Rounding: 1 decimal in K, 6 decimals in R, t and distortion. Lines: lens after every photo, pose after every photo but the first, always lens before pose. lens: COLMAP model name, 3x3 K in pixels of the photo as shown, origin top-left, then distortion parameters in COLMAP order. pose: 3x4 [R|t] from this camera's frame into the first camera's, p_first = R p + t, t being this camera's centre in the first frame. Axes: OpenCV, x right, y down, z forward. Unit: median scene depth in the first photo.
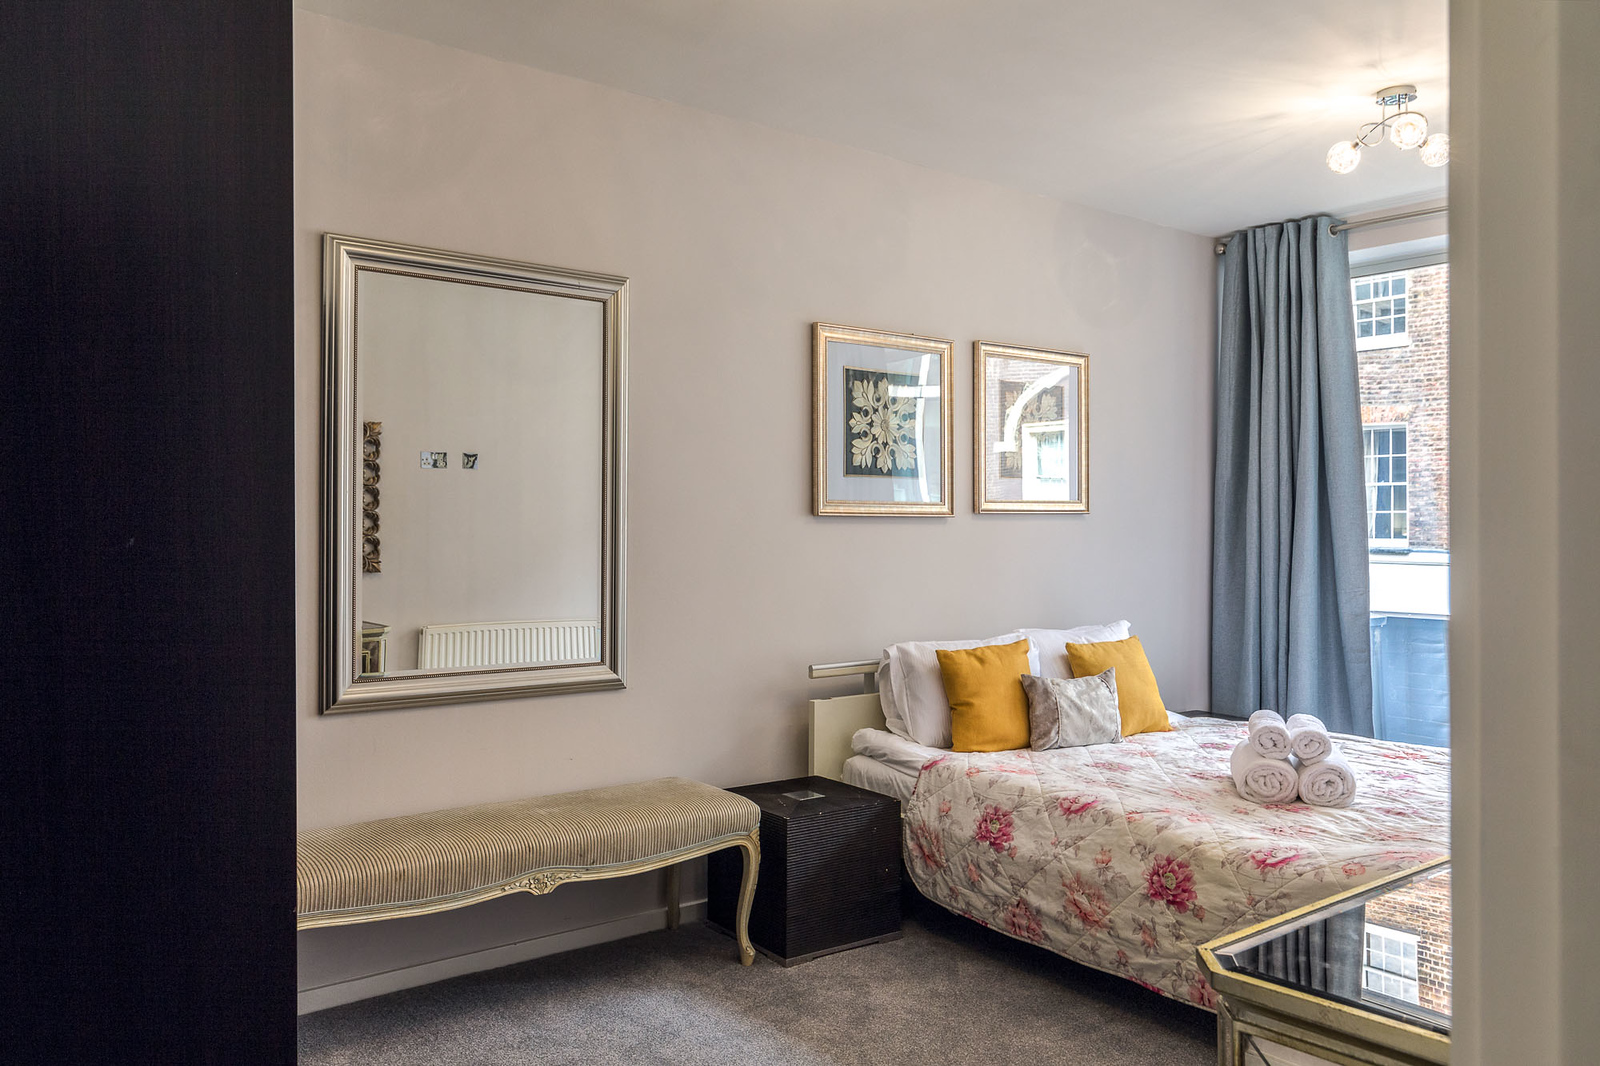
lens RADIAL K [[1214.3, 0, 800.7], [0, 1214.3, 530.7], [0, 0, 1]] dist [-0.003052, -0.000250]
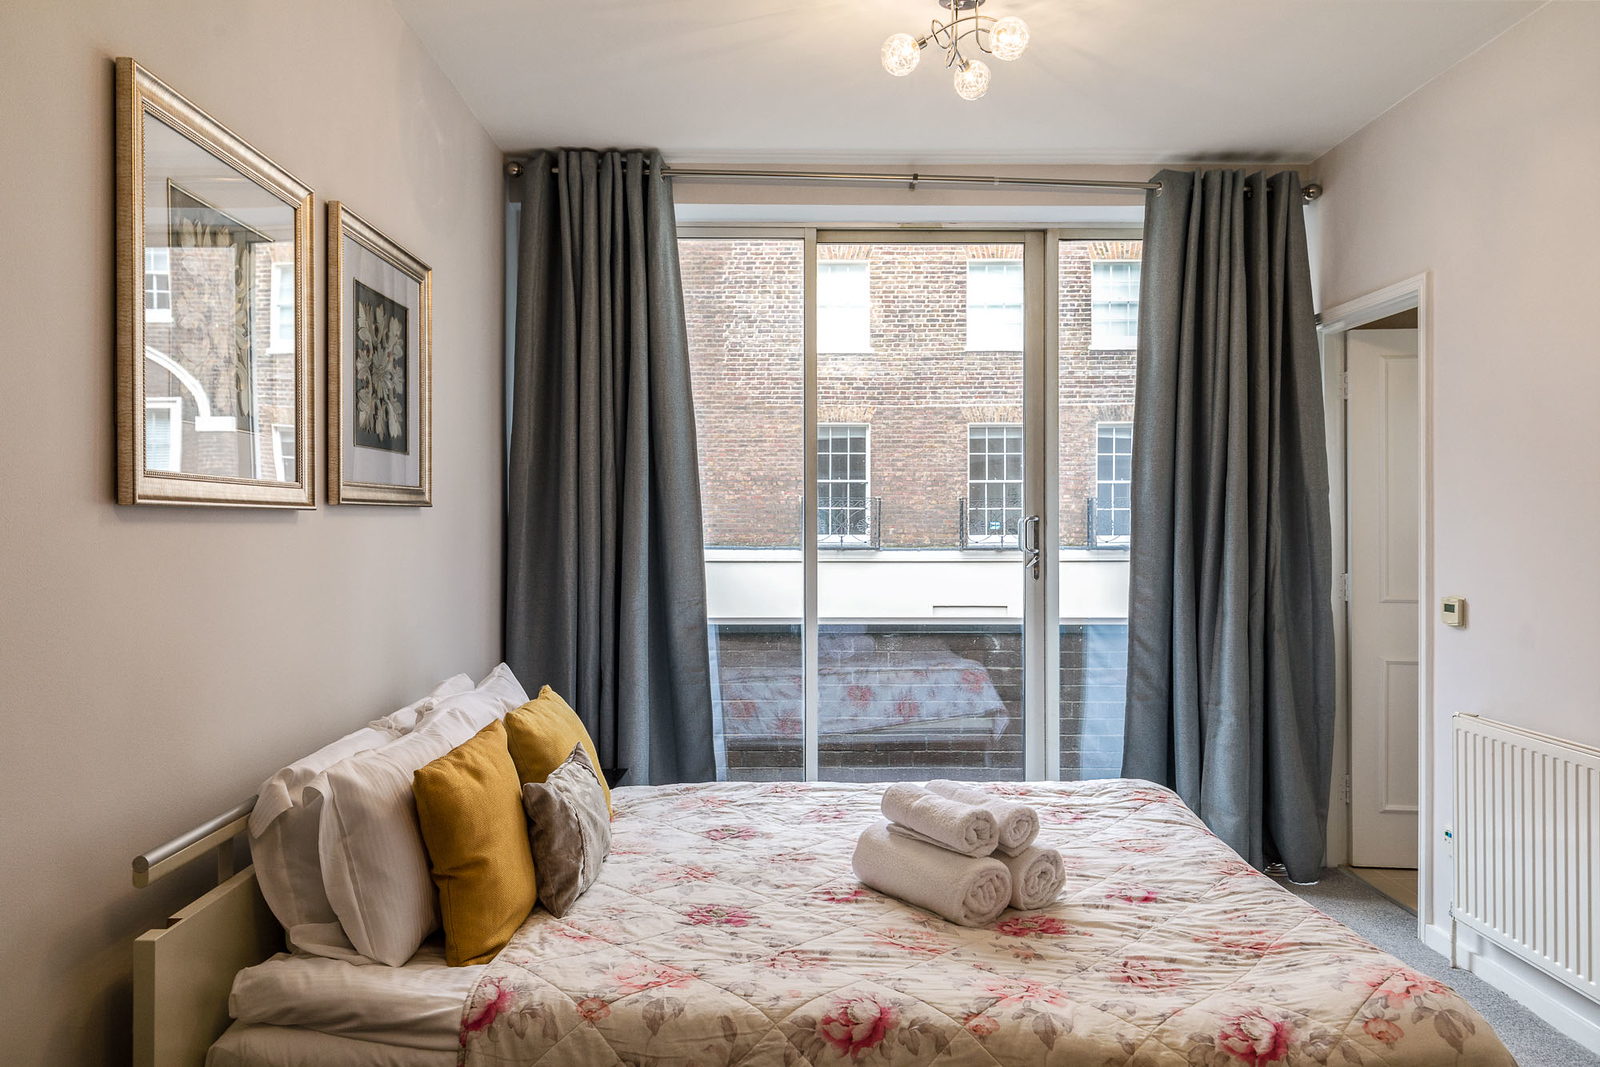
lens RADIAL K [[1131.1, 0, 797.4], [0, 1131.1, 523.7], [0, 0, 1]] dist [0.001636, -0.003814]
pose [[0.615694, -0.002729, 0.787981, -0.161046], [0.005119, 0.999987, -0.000537, -0.004280], [-0.787969, 0.004364, 0.615700, 0.569899]]
